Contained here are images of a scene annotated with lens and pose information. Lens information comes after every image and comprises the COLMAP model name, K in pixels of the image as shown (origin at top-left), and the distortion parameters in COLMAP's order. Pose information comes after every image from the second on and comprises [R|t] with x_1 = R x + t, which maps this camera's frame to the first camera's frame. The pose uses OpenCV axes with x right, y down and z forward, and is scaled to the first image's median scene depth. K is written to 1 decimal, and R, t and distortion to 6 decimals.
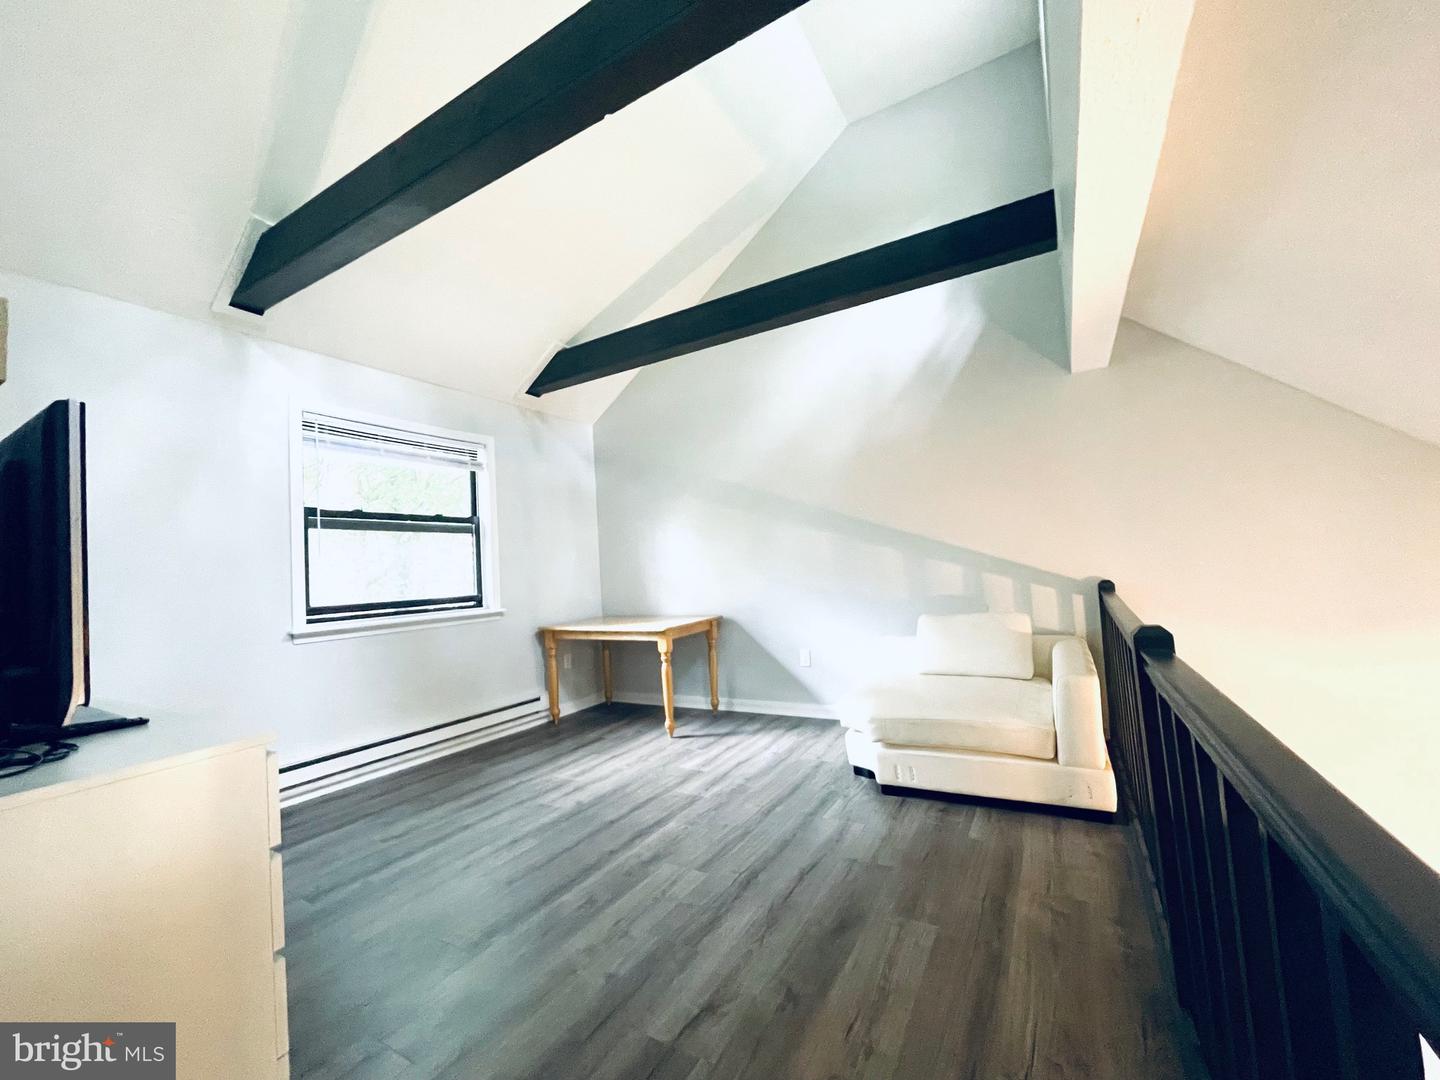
lens RADIAL K [[582.6, 0, 718.9], [0, 582.6, 540.1], [0, 0, 1]] dist [0.000037, -0.000099]
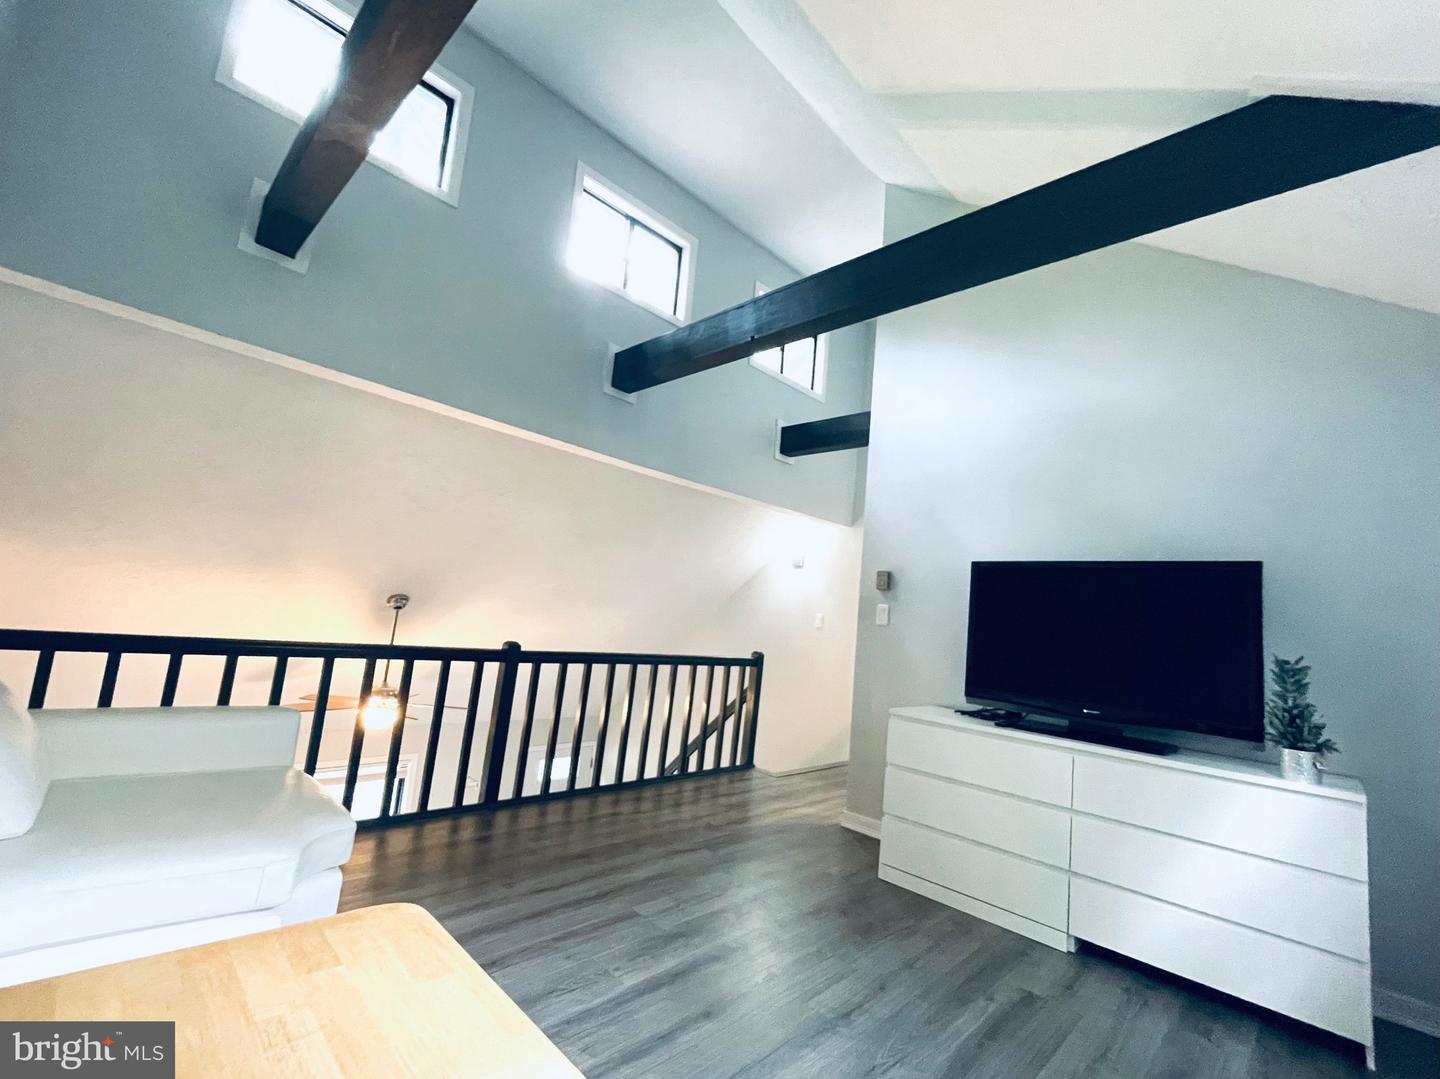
lens RADIAL K [[619.0, 0, 720.0], [0, 619.0, 539.5], [0, 0, 1]] dist [0.000054, -0.000081]
pose [[-0.970526, -0.005353, 0.240937, -0.368491], [-0.052194, 0.980693, -0.188457, 0.094405], [-0.235277, -0.195478, -0.952068, 1.802709]]
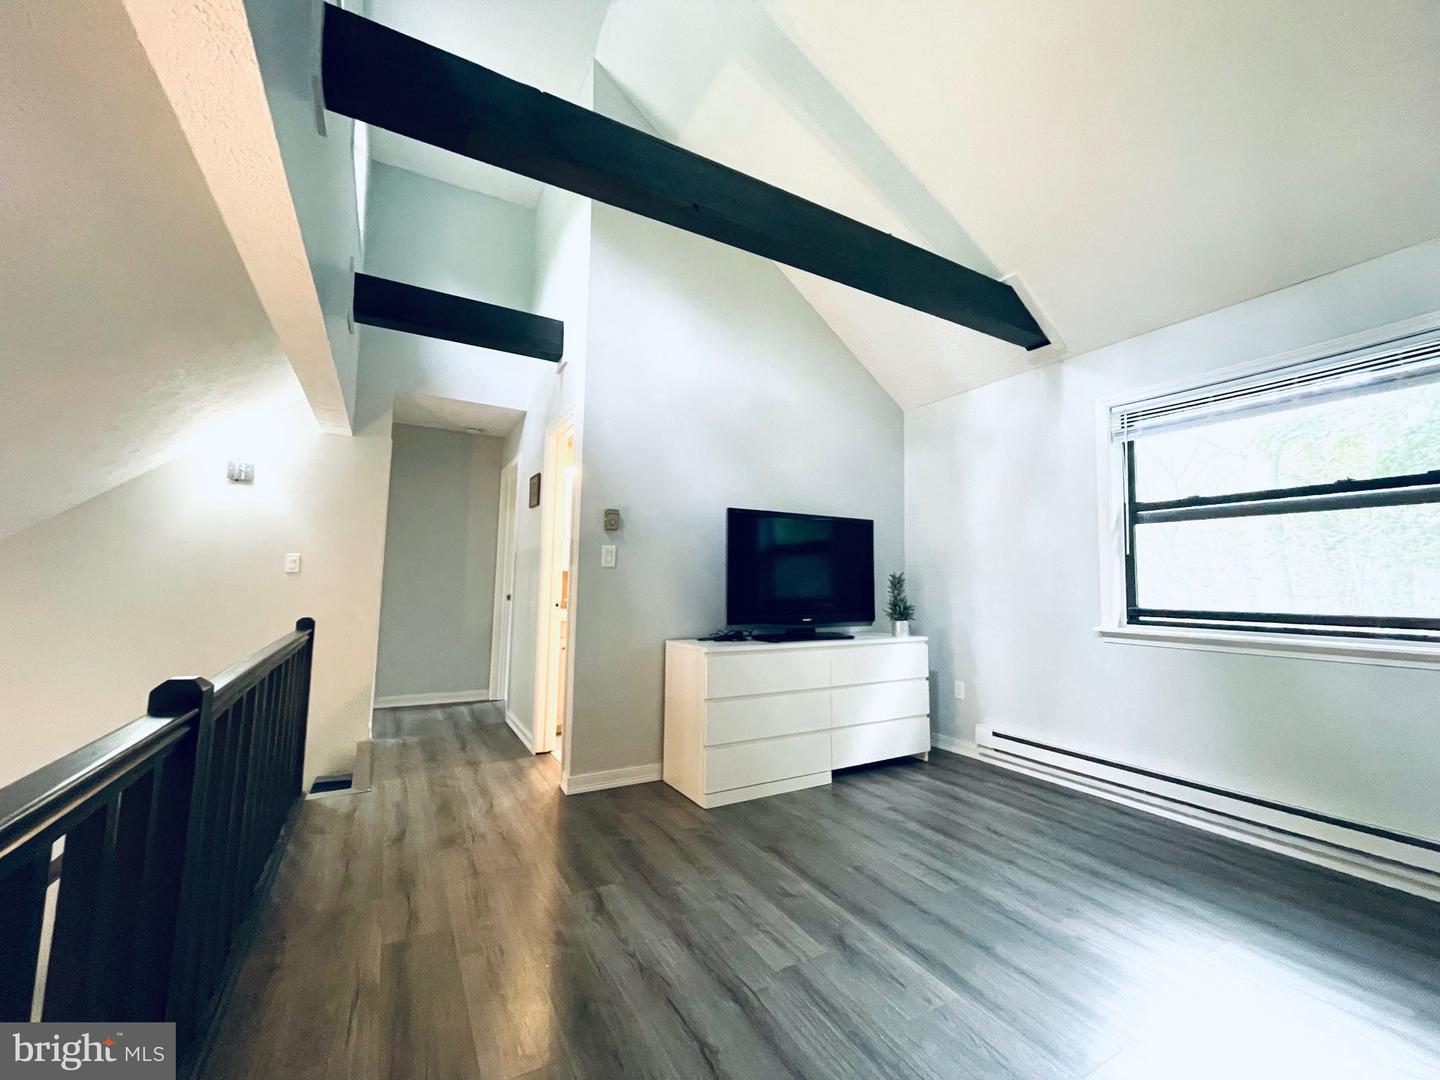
lens RADIAL K [[582.6, 0, 718.9], [0, 582.6, 540.1], [0, 0, 1]] dist [0.000037, -0.000099]
pose [[-0.500221, -0.016541, -0.865740, 0.596195], [0.058749, 0.996865, -0.052992, 0.020135], [0.863902, -0.077369, -0.497682, 1.137213]]
